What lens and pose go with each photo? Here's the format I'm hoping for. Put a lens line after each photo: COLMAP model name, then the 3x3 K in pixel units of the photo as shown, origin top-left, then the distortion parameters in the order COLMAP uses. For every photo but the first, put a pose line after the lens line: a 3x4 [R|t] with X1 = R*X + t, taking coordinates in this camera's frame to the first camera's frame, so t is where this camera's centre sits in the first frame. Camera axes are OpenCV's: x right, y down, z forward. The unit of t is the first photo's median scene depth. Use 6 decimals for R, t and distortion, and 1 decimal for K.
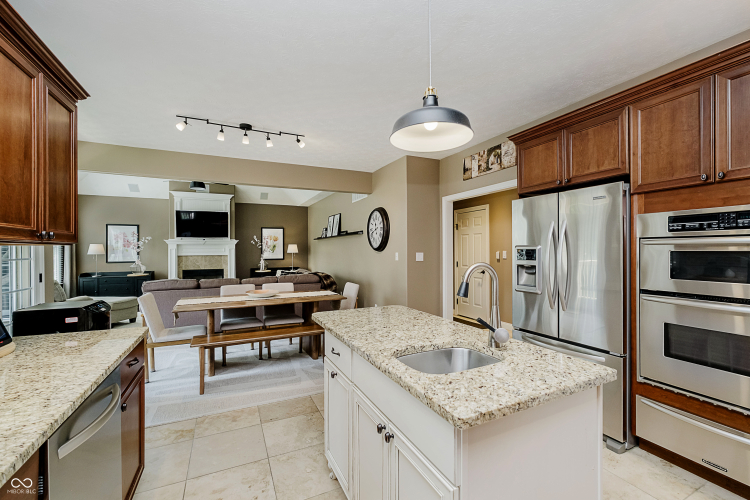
lens RADIAL K [[317.7, 0, 373.7], [0, 317.7, 250.6], [0, 0, 1]] dist [-0.006981, 0.003027]
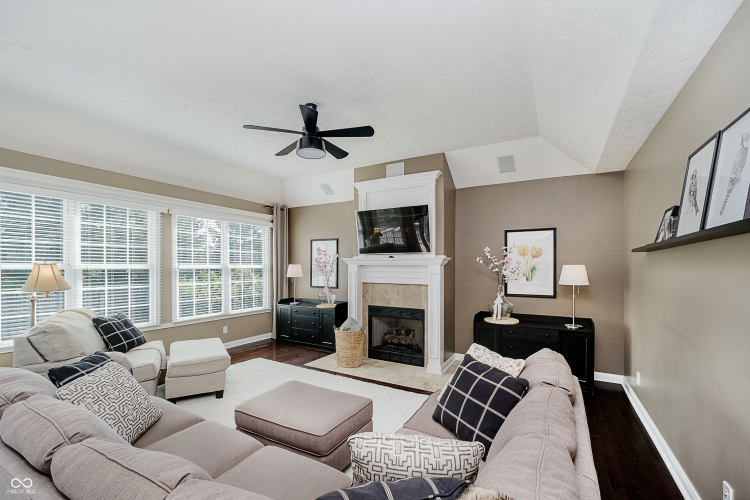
lens RADIAL K [[317.7, 0, 372.2], [0, 317.7, 263.5], [0, 0, 1]] dist [-0.006981, 0.003027]
pose [[0.578314, 0.001321, -0.815813, -0.075226], [-0.009944, 0.999936, -0.005430, -0.017872], [0.815754, 0.011252, 0.578290, 0.603921]]
